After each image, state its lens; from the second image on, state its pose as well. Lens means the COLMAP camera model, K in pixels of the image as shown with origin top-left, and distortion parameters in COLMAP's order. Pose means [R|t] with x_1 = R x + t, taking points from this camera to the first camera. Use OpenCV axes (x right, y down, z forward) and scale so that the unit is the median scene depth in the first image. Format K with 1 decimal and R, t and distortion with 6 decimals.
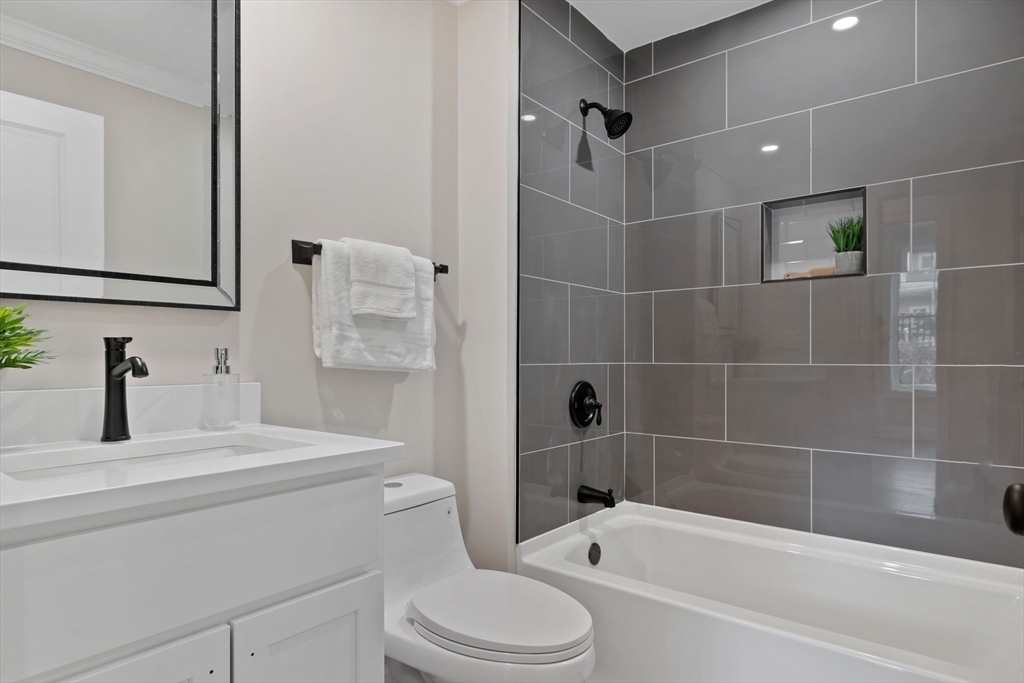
lens RADIAL K [[587.6, 0, 515.0], [0, 587.6, 360.9], [0, 0, 1]] dist [0.019081, 0.002961]
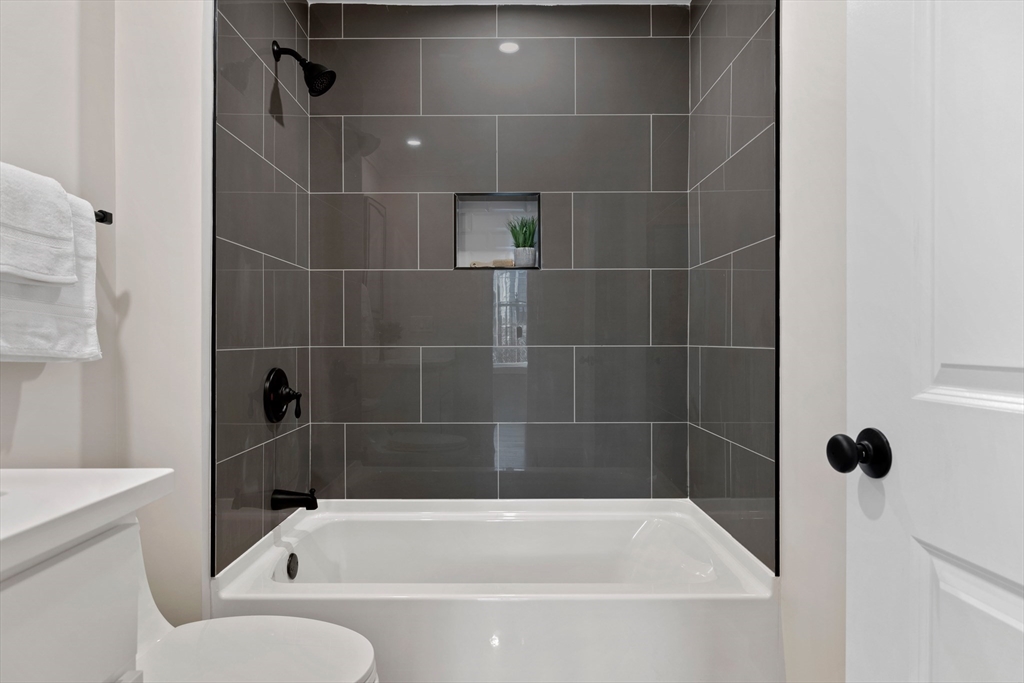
lens RADIAL K [[587.6, 0, 510.6], [0, 587.6, 340.7], [0, 0, 1]] dist [0.019081, 0.002961]
pose [[0.794084, -0.003479, 0.607798, -0.142637], [0.006727, 0.999973, -0.003065, -0.000868], [-0.607770, 0.006523, 0.794086, 0.109762]]
